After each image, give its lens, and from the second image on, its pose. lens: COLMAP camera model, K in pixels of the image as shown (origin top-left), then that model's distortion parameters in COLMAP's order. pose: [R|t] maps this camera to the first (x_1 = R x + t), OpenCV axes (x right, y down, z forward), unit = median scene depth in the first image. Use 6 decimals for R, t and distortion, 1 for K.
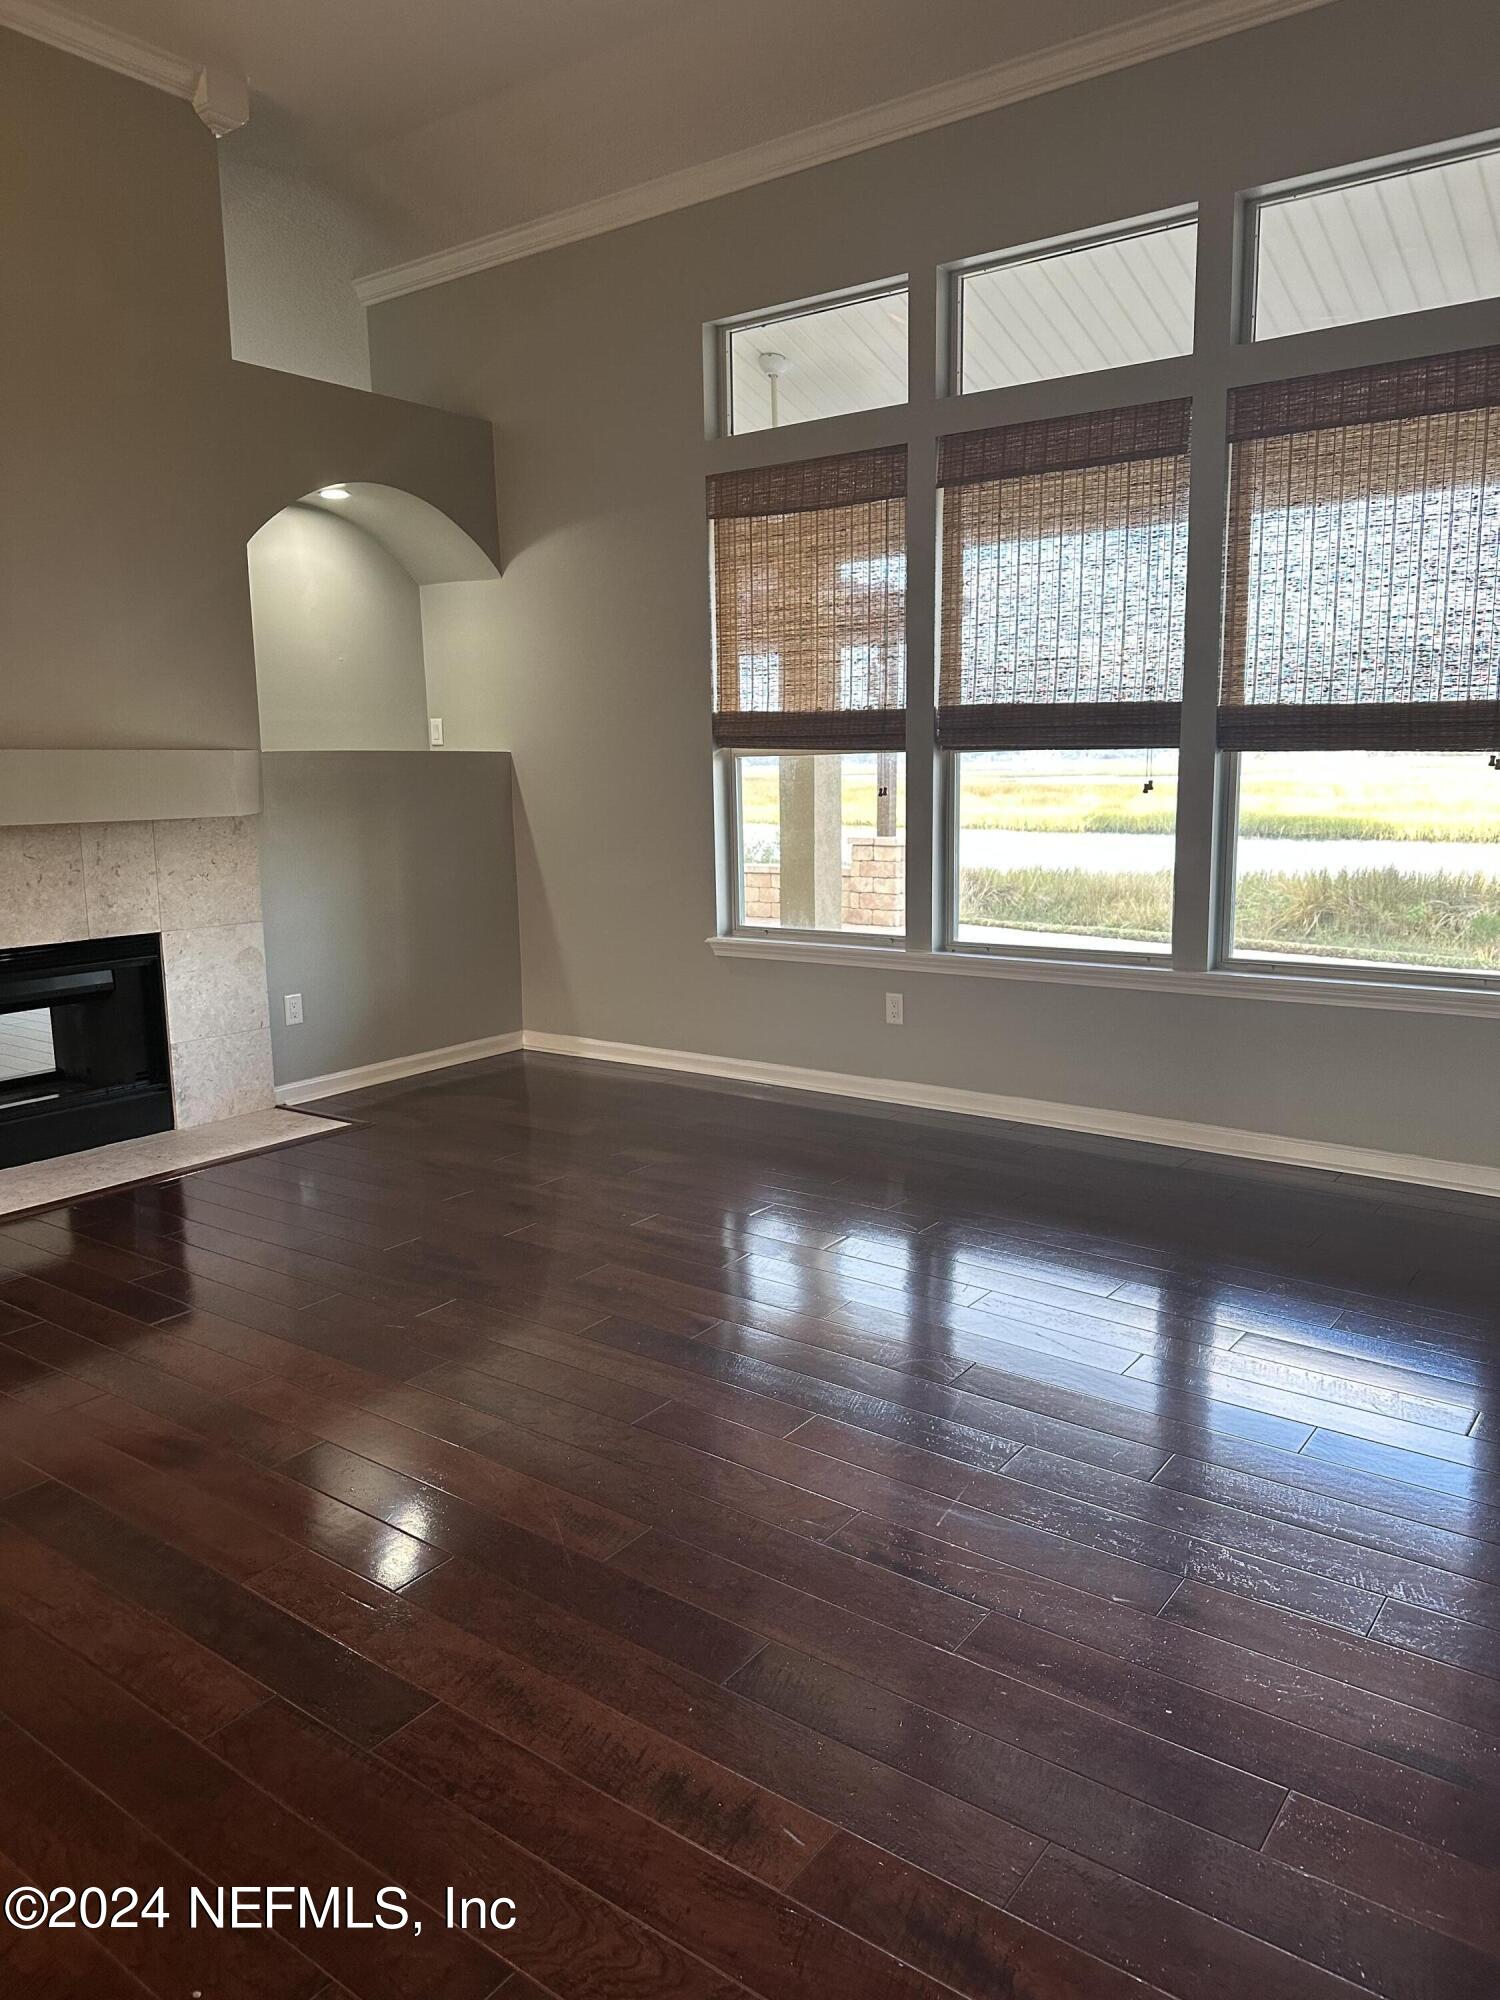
lens RADIAL K [[1419.5, 0, 745.8], [0, 1419.5, 970.7], [0, 0, 1]] dist [0.073435, -0.060267]
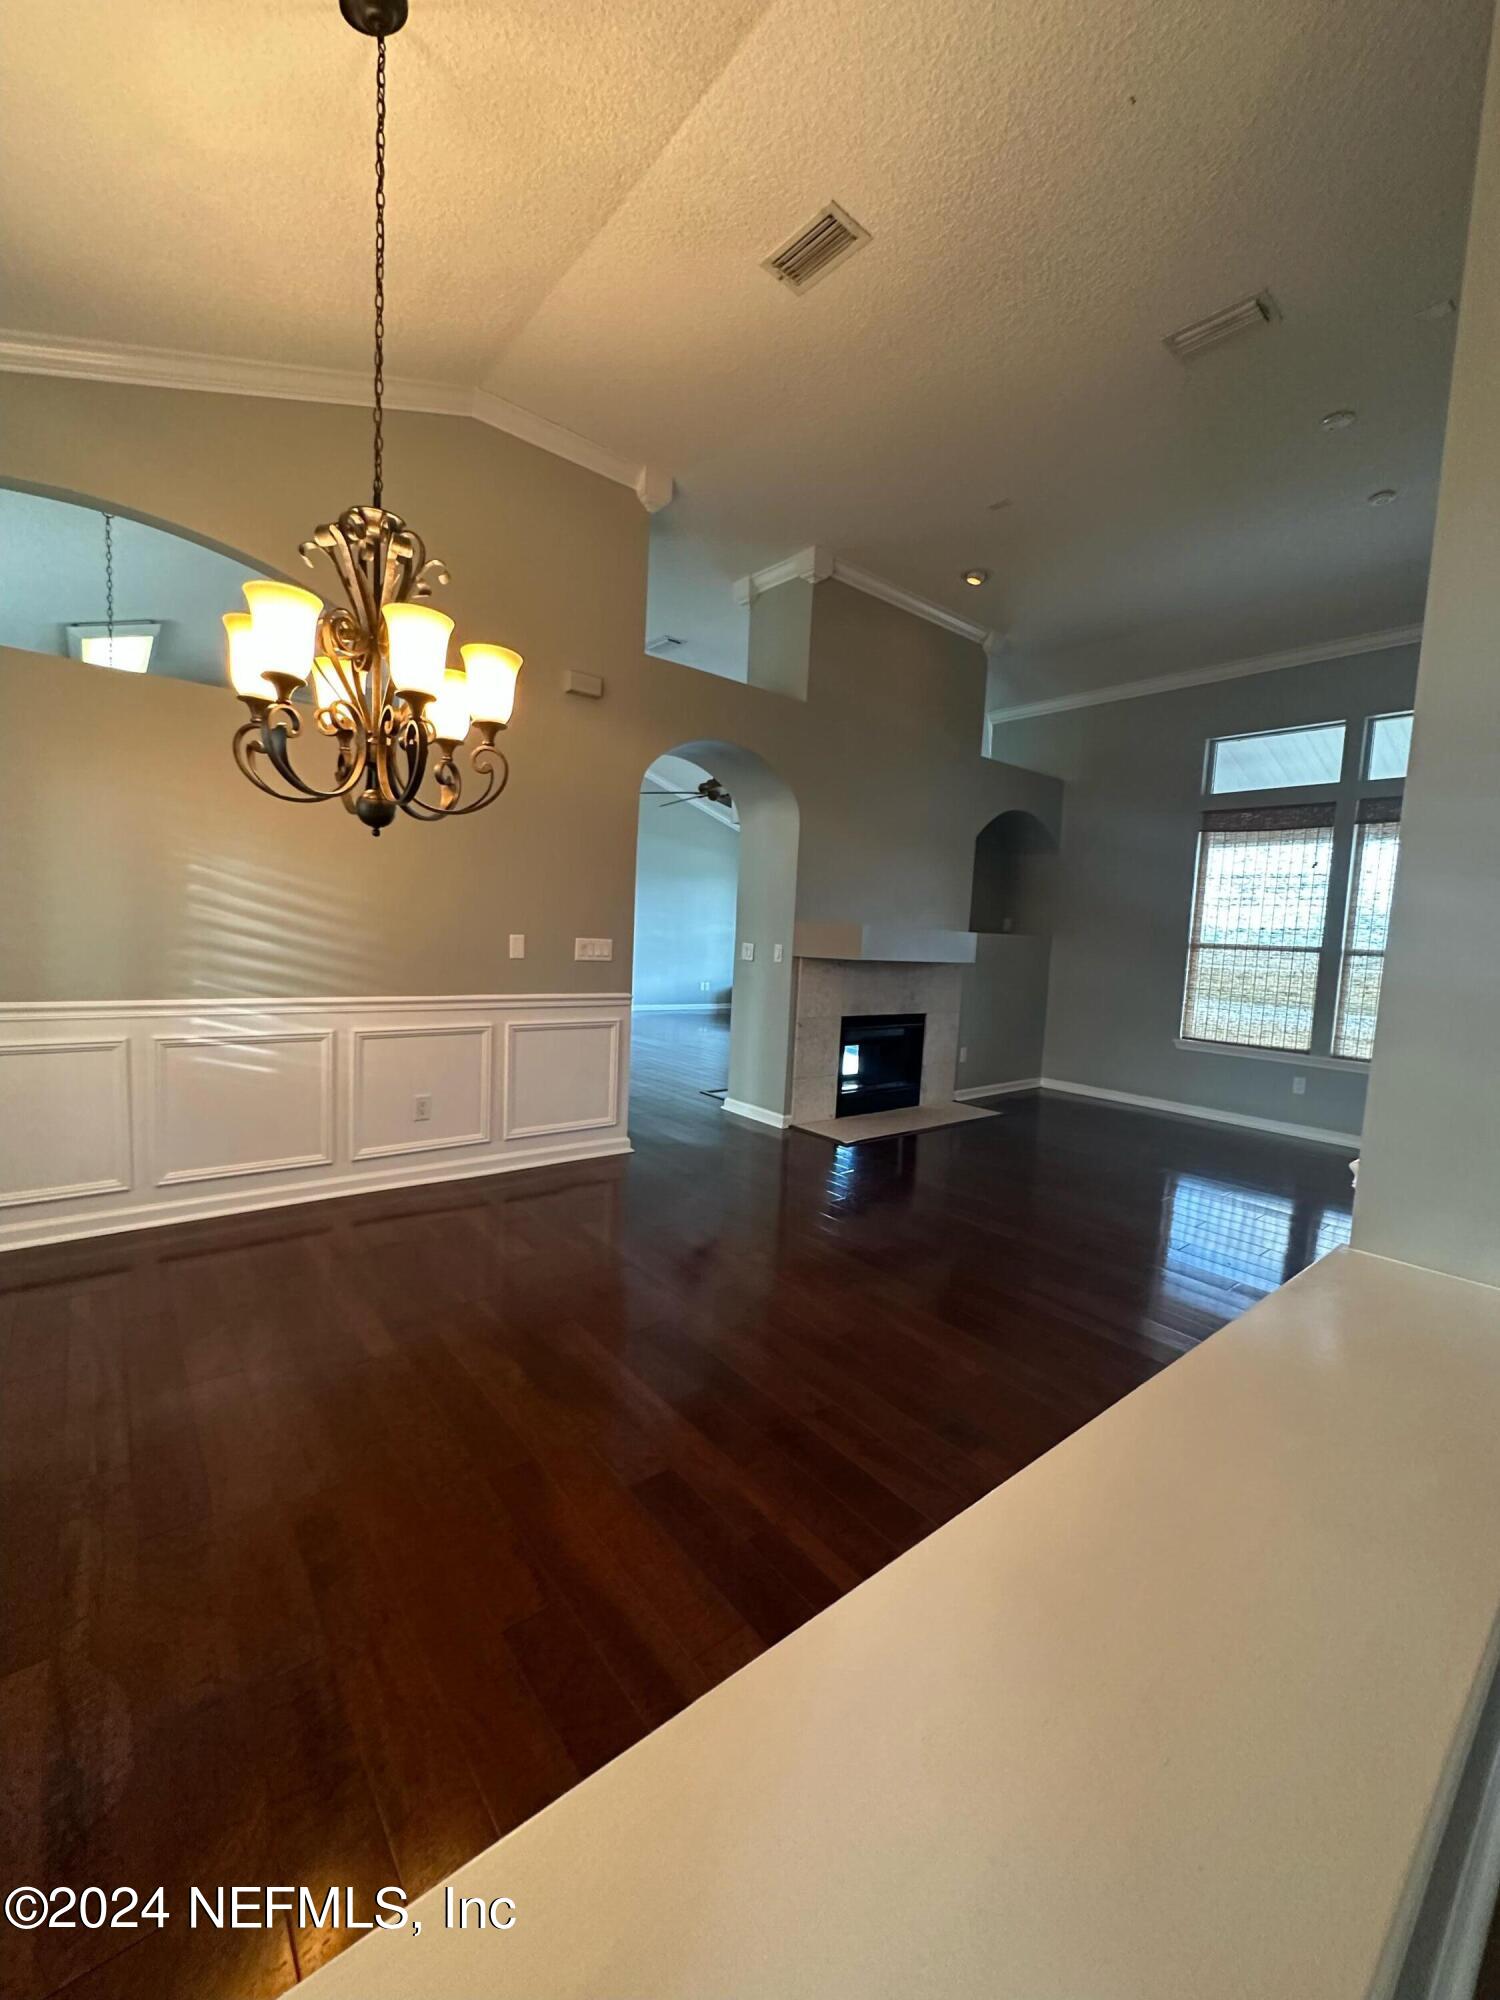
lens RADIAL K [[802.6, 0, 750.0], [0, 802.6, 1000.0], [0, 0, 1]] dist [-0.000892, -0.000155]
pose [[0.970259, 0.084649, -0.226787, -0.376949], [-0.099439, 0.993545, -0.054584, 0.043769], [0.220703, 0.075512, 0.972414, -0.224926]]
